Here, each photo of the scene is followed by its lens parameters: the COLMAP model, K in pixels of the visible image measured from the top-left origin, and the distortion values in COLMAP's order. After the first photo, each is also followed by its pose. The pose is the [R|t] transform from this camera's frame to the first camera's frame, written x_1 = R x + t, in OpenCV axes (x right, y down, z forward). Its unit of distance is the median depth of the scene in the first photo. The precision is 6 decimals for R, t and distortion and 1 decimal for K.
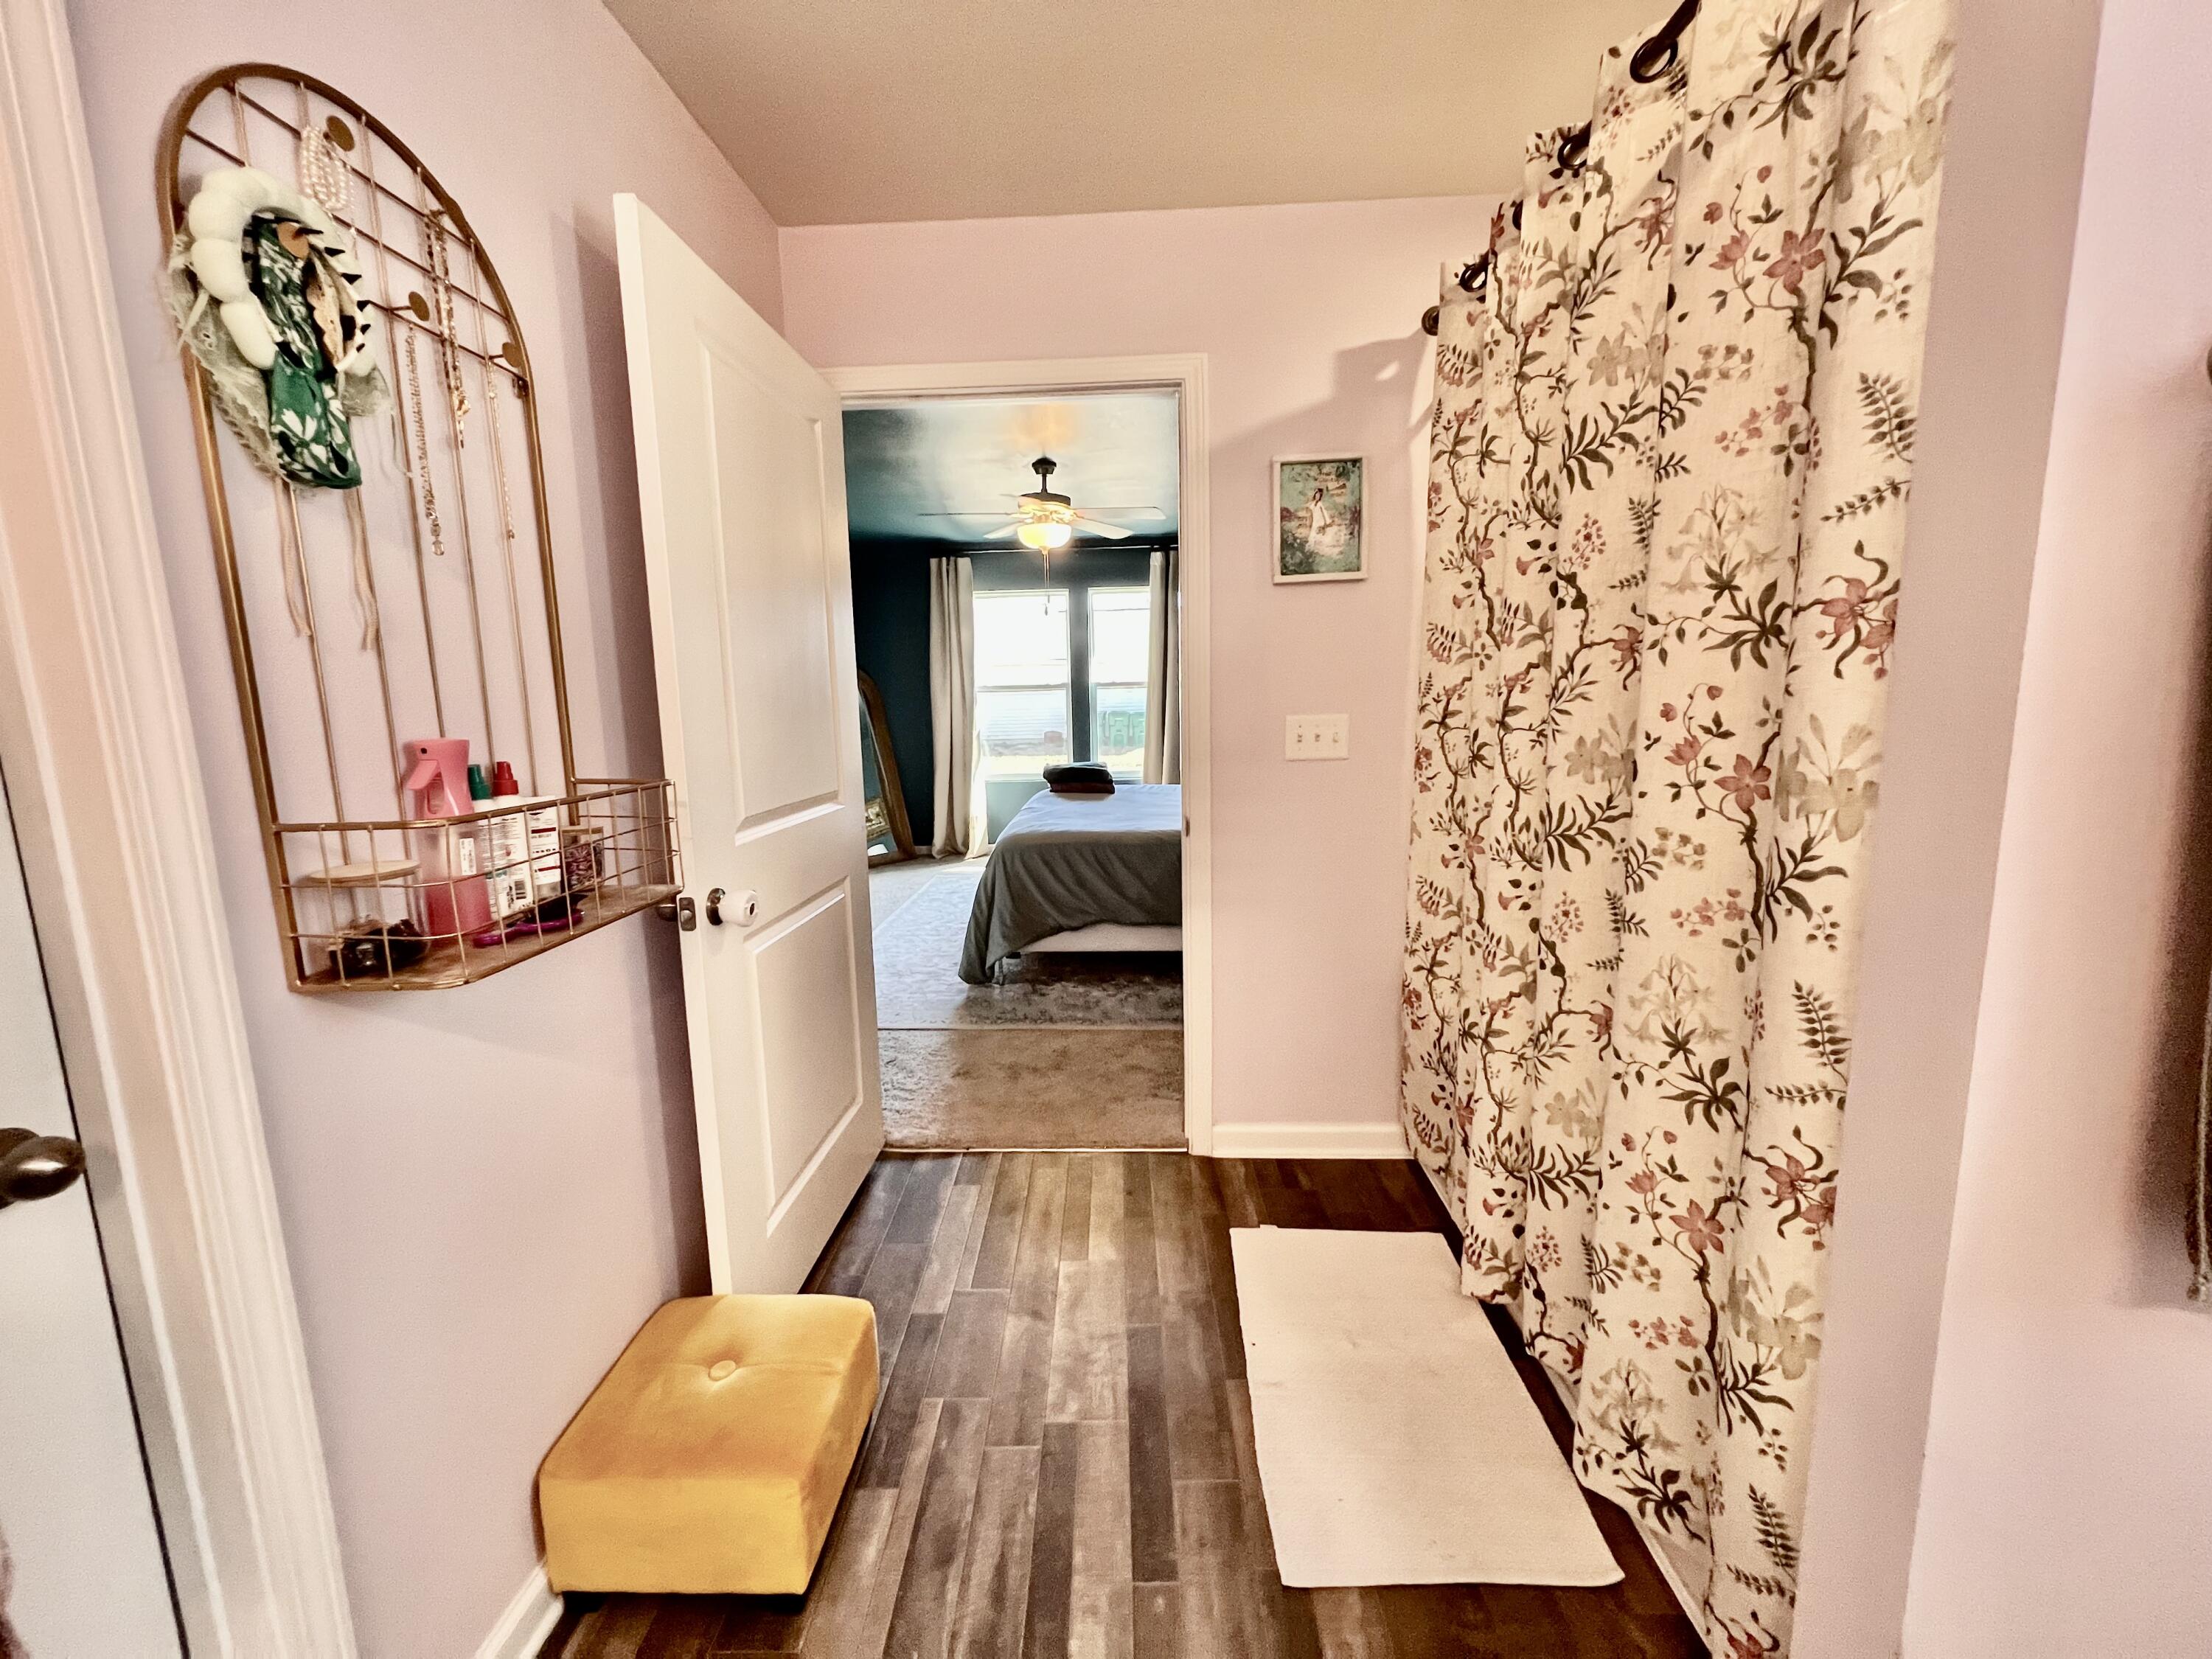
lens RADIAL K [[884.6, 0, 1102.1], [0, 884.6, 822.3], [0, 0, 1]] dist [-0.001739, 0.000519]
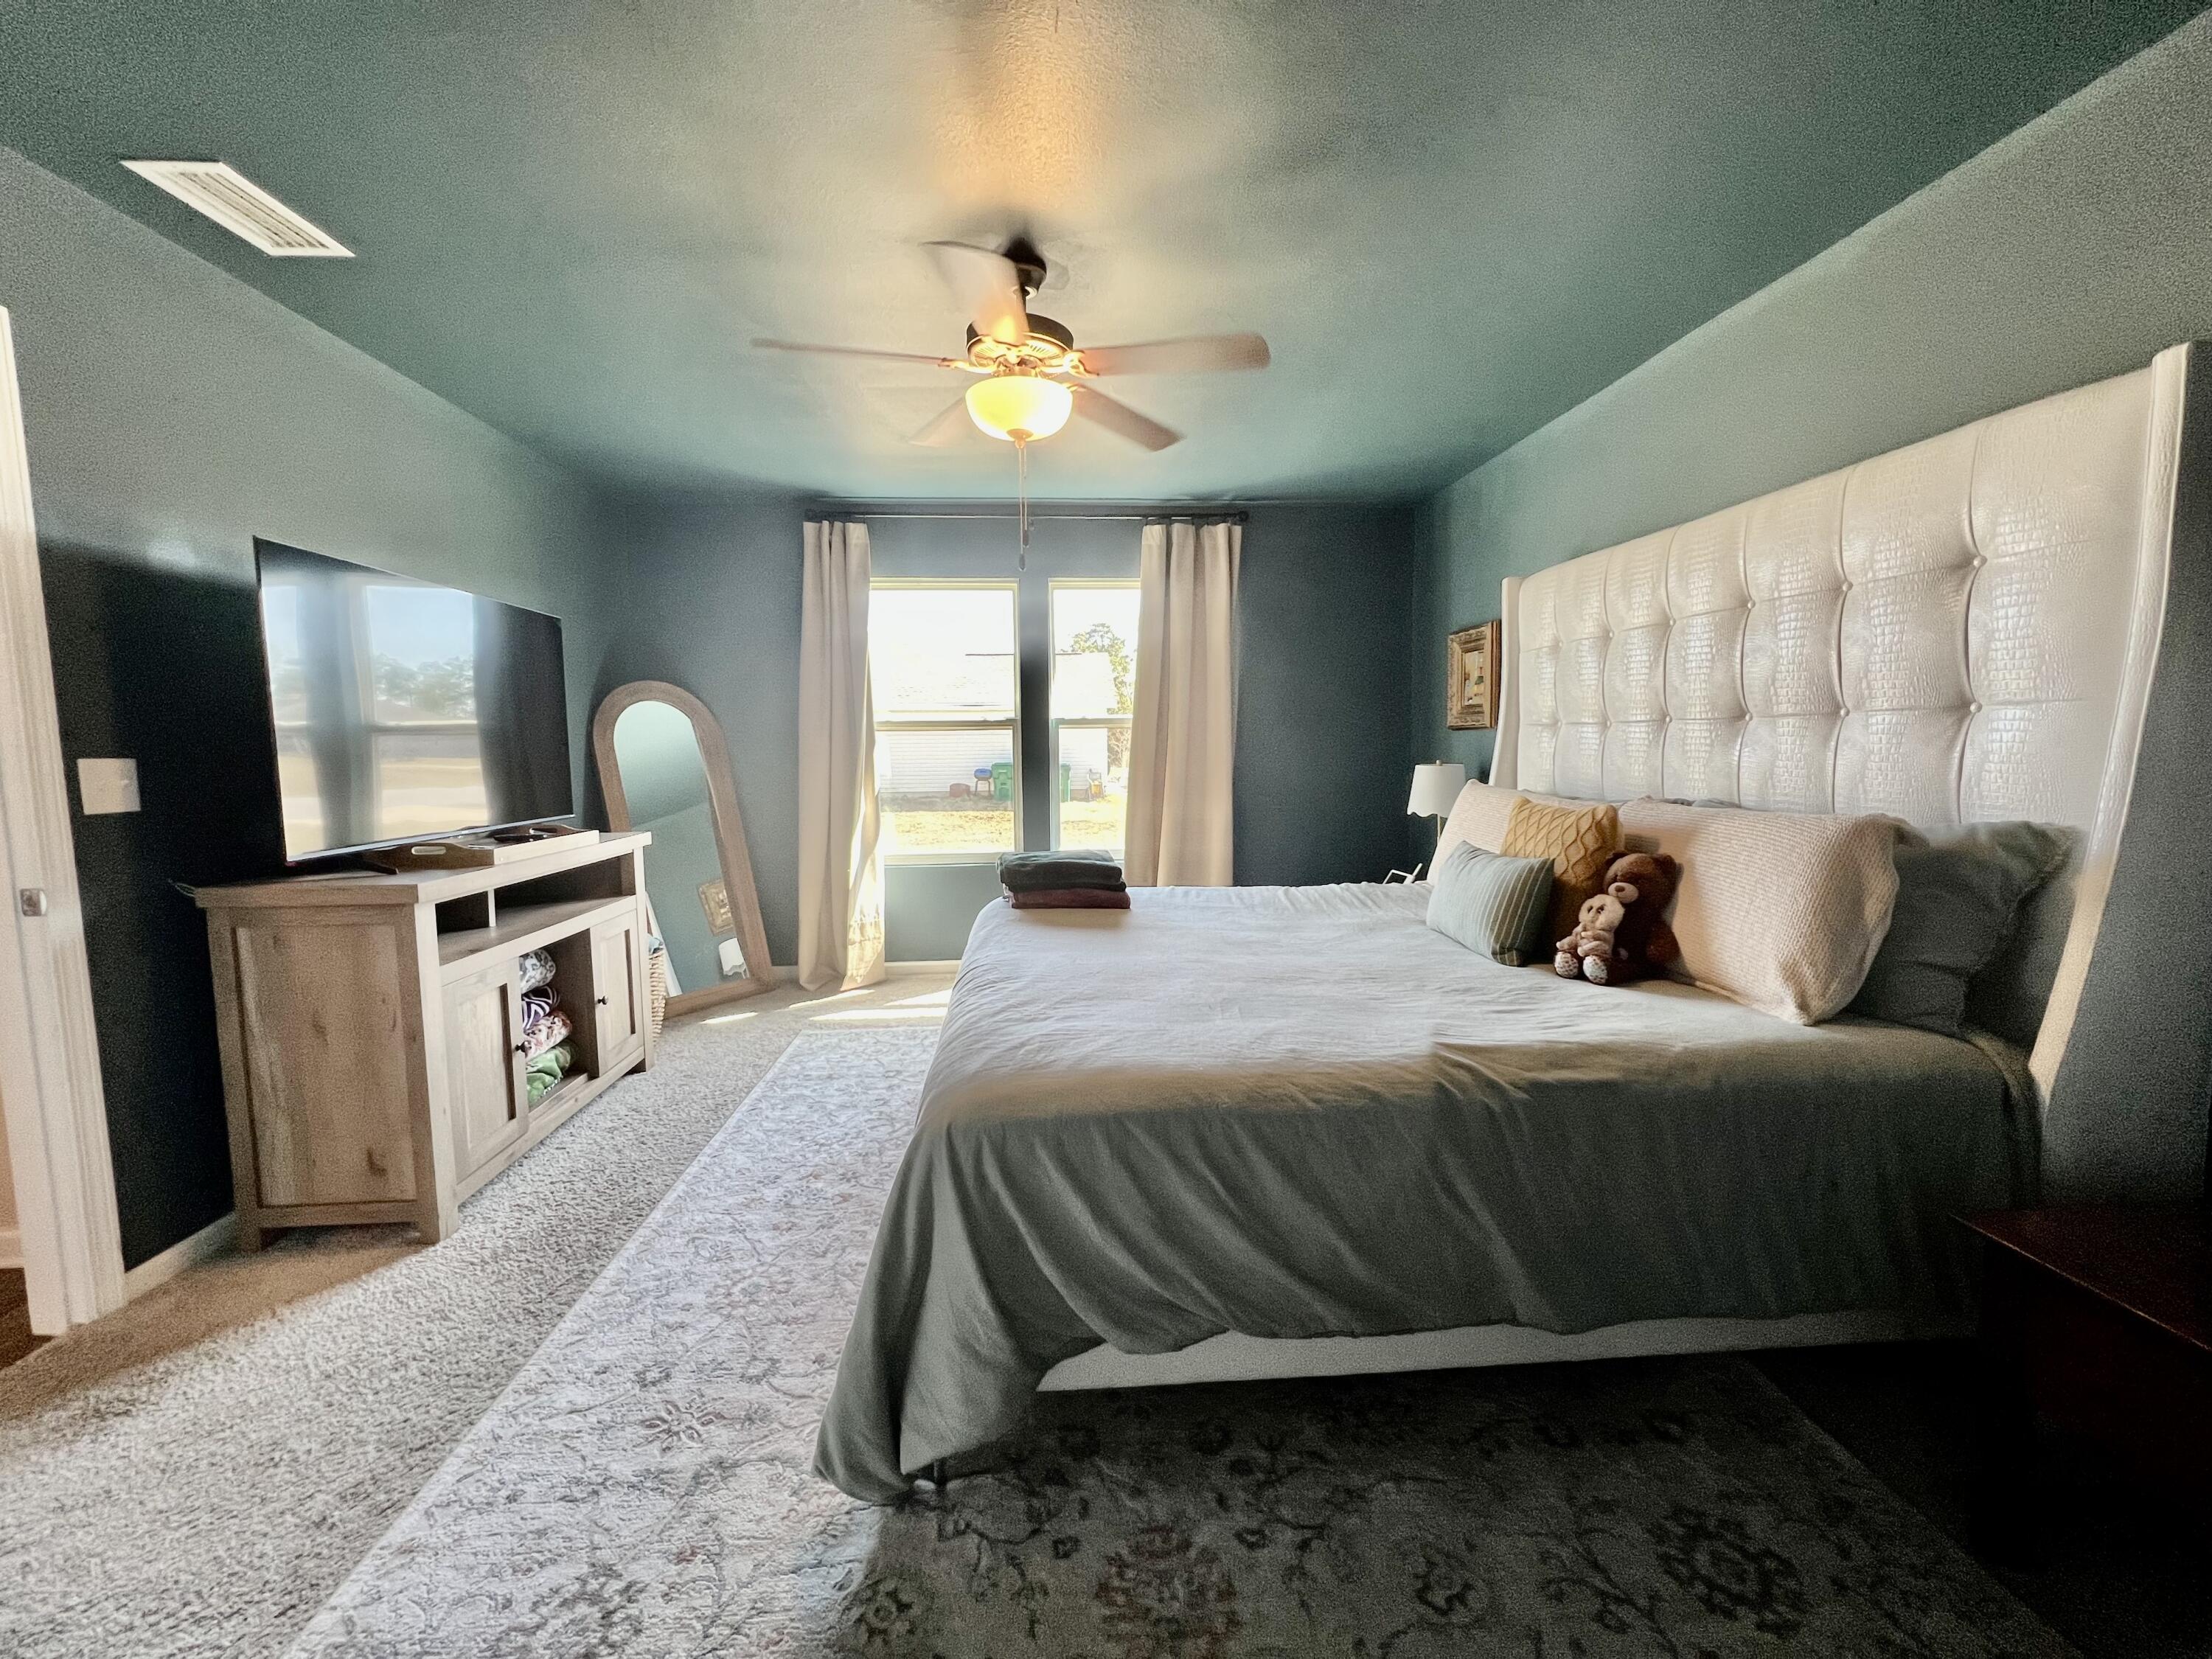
lens RADIAL K [[884.6, 0, 1091.5], [0, 884.6, 815.2], [0, 0, 1]] dist [-0.001739, 0.000519]
pose [[0.994336, 0.005799, 0.106127, -0.316877], [0.001162, 0.997858, -0.065405, -0.252680], [-0.106279, 0.065158, 0.992199, 2.112409]]
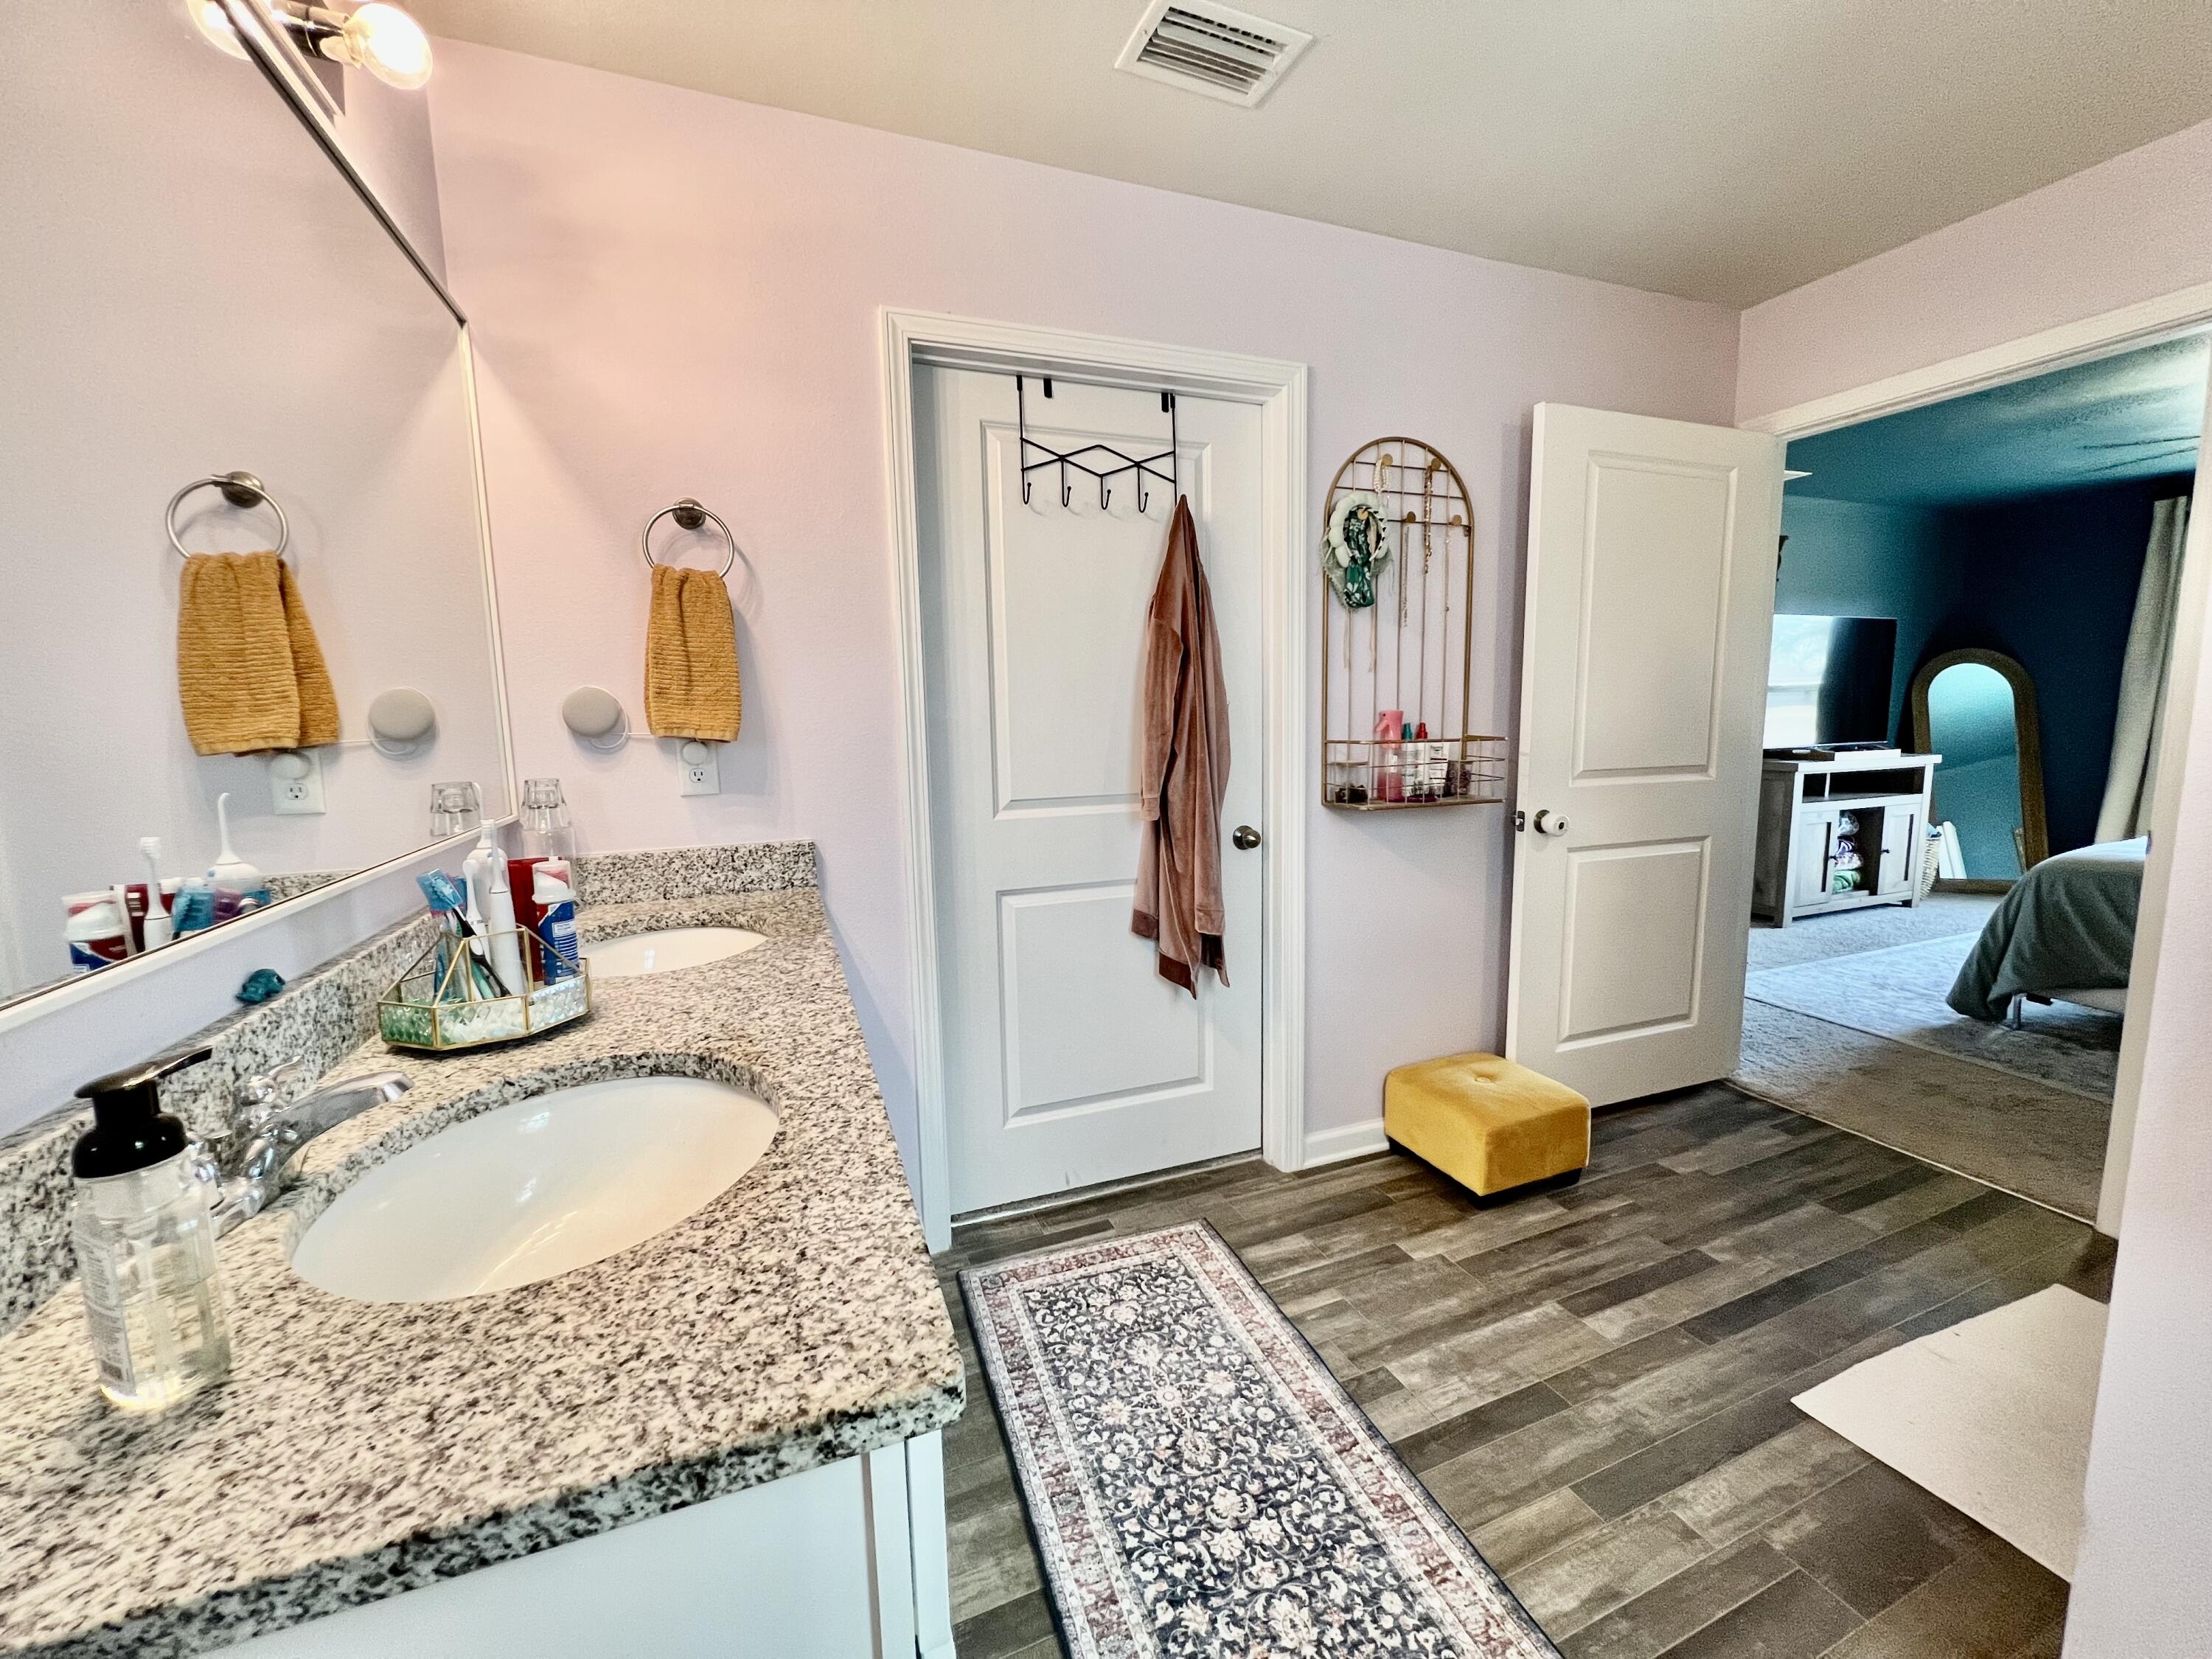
lens RADIAL K [[884.6, 0, 1102.0], [0, 884.6, 838.5], [0, 0, 1]] dist [-0.001739, 0.000519]
pose [[0.399597, 0.145450, -0.905078, 0.963428], [-0.122178, 0.986974, 0.104669, 0.076439], [0.908512, 0.068755, 0.412163, -0.530179]]
